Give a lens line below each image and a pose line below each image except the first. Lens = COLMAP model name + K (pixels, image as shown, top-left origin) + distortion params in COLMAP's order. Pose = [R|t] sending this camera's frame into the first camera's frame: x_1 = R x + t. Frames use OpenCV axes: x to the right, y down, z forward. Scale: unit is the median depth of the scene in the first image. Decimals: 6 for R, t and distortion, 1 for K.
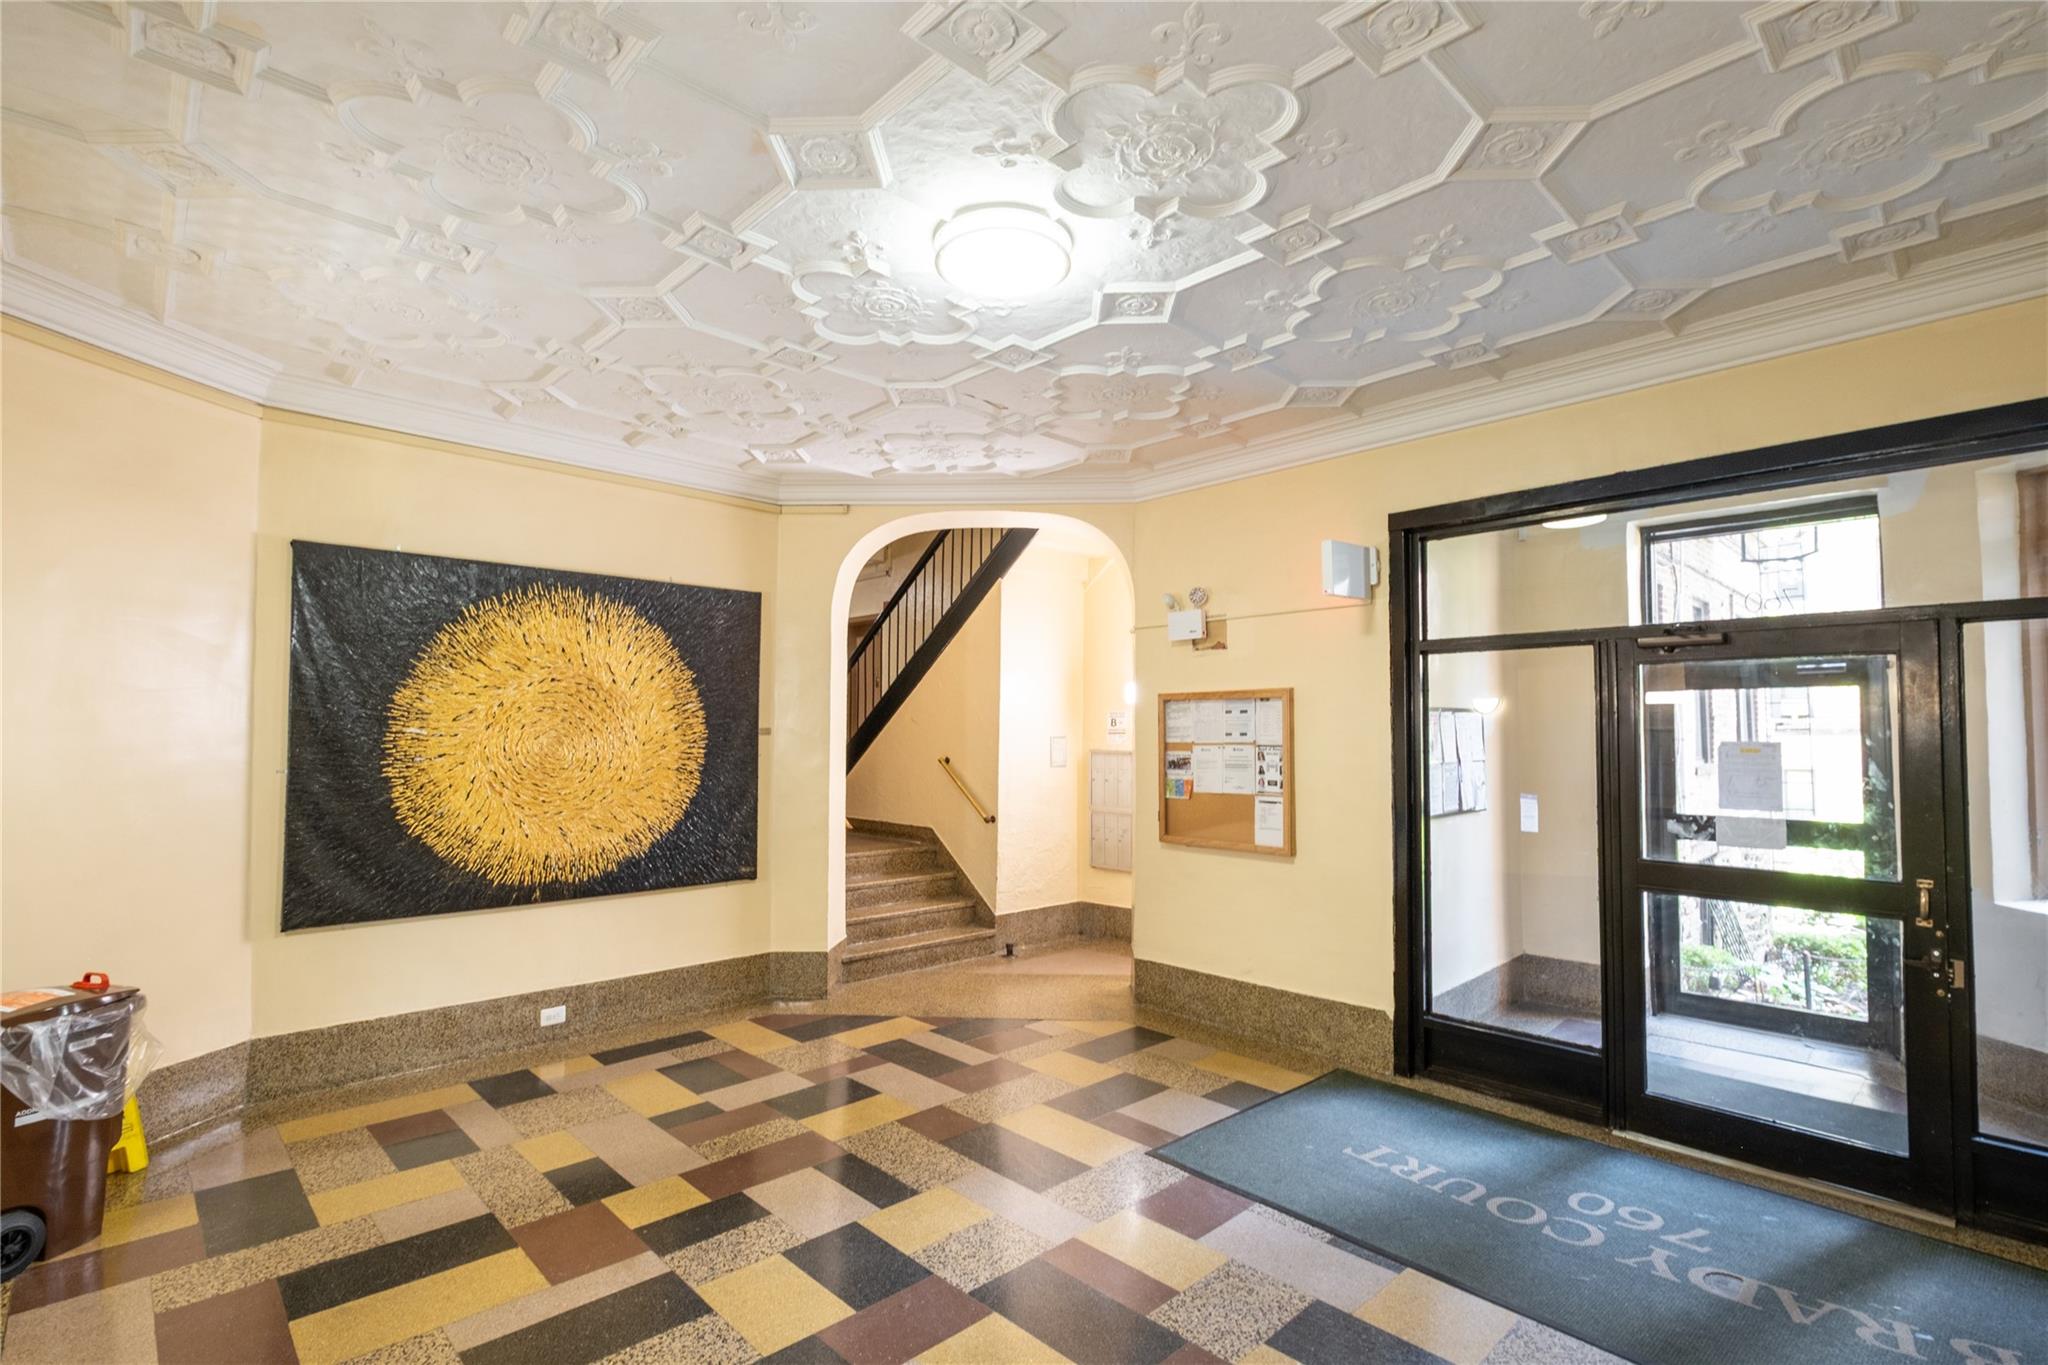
lens RADIAL K [[940.9, 0, 1024.0], [0, 940.9, 697.7], [0, 0, 1]] dist [-0.002250, -0.000754]
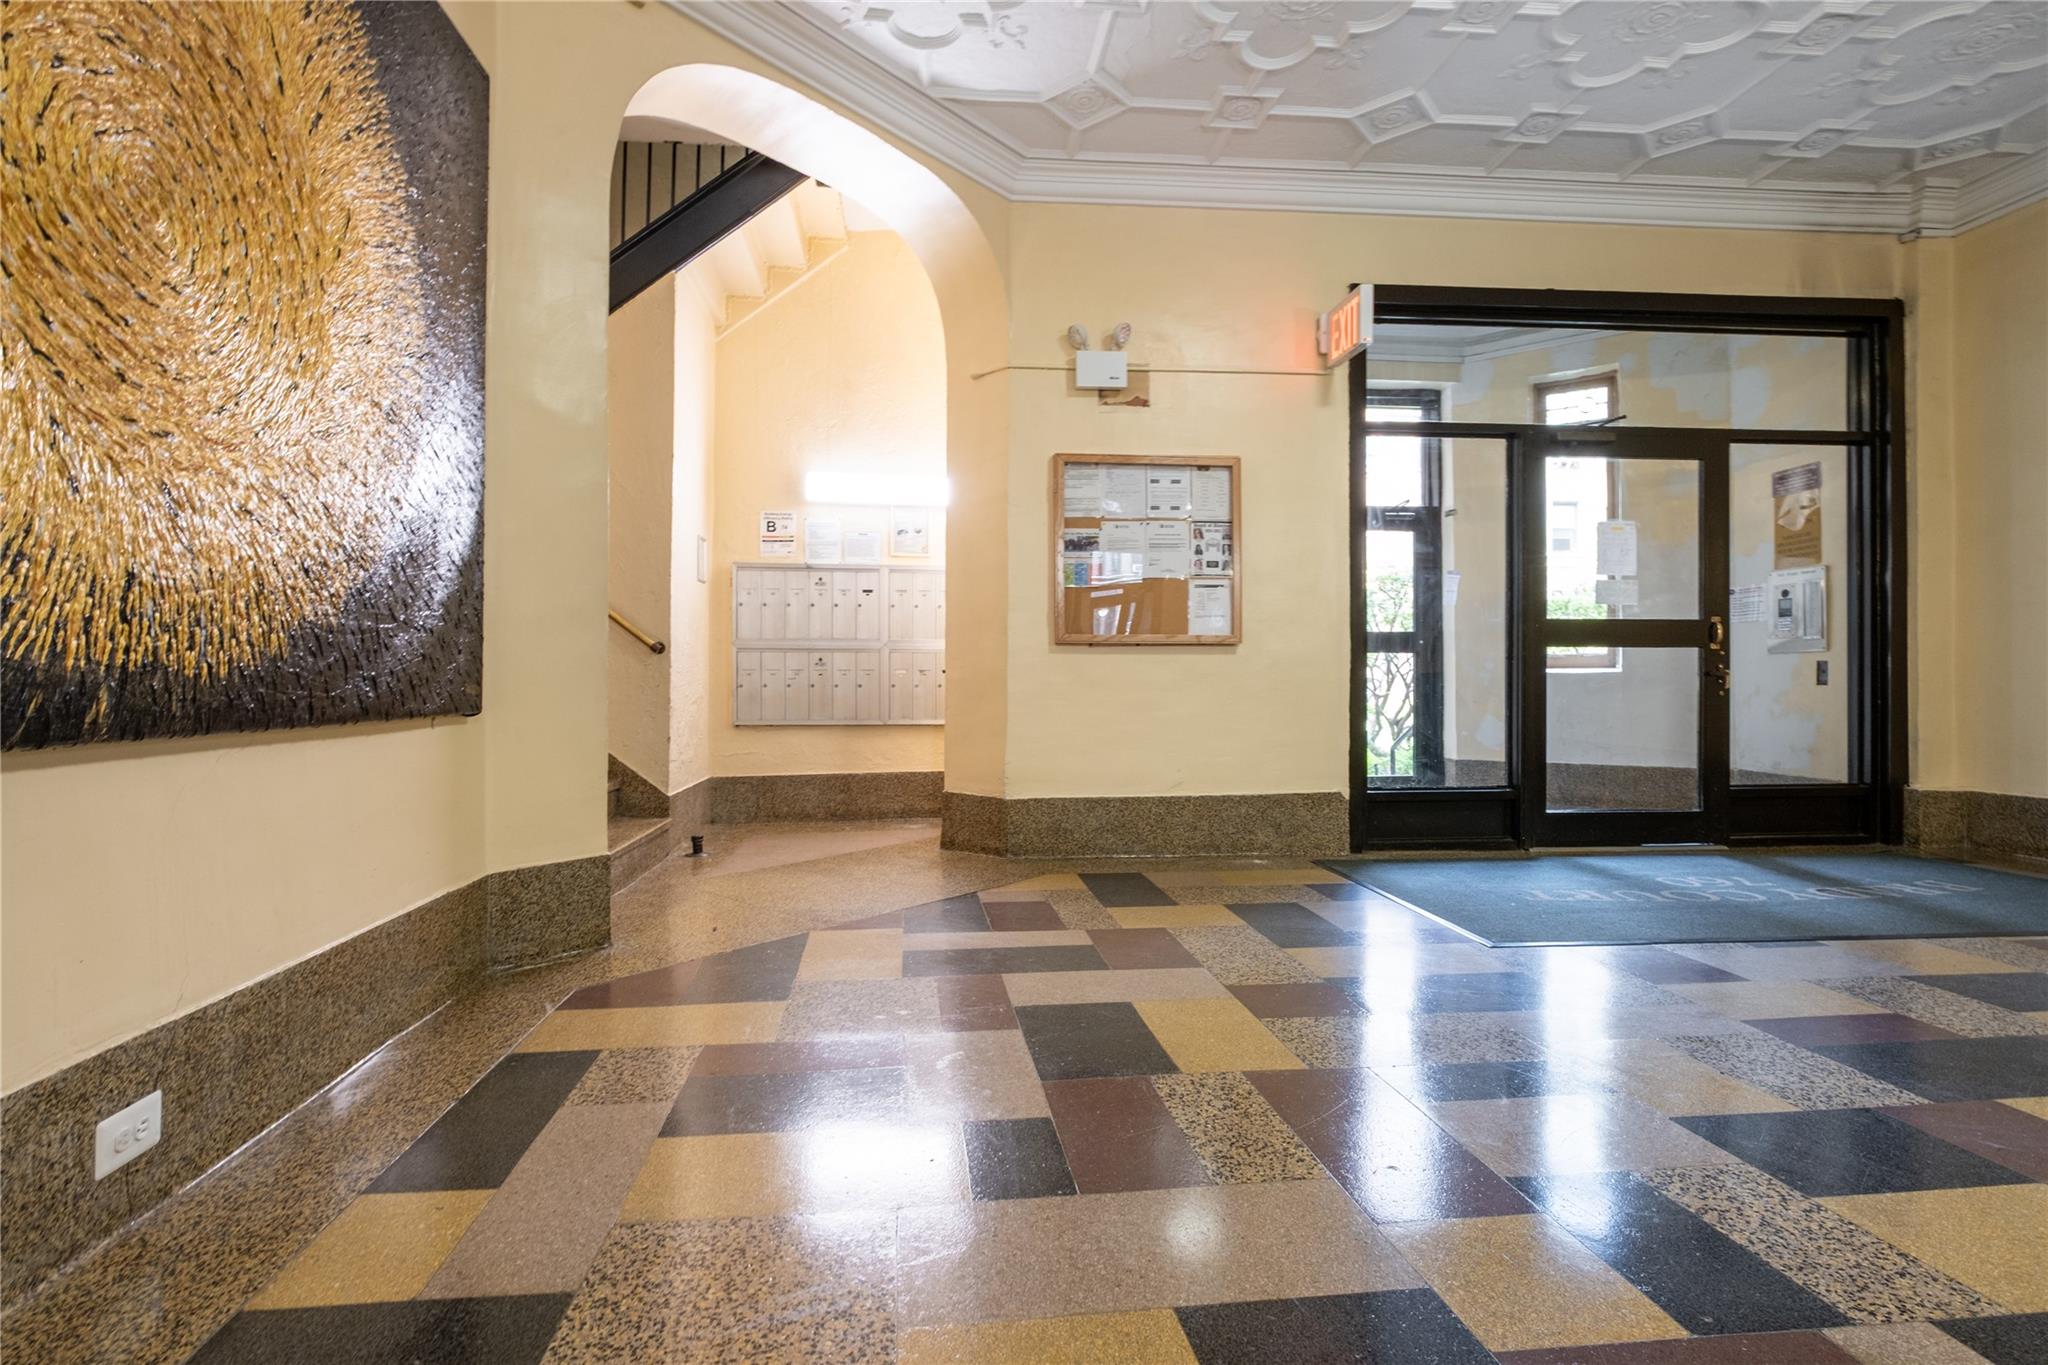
lens RADIAL K [[940.9, 0, 1021.4], [0, 940.9, 667.8], [0, 0, 1]] dist [-0.002250, -0.000754]
pose [[0.629536, 0.001214, 0.776970, -0.522063], [-0.028625, 0.999356, 0.021633, 0.170850], [-0.776444, -0.035860, 0.629166, 0.575445]]
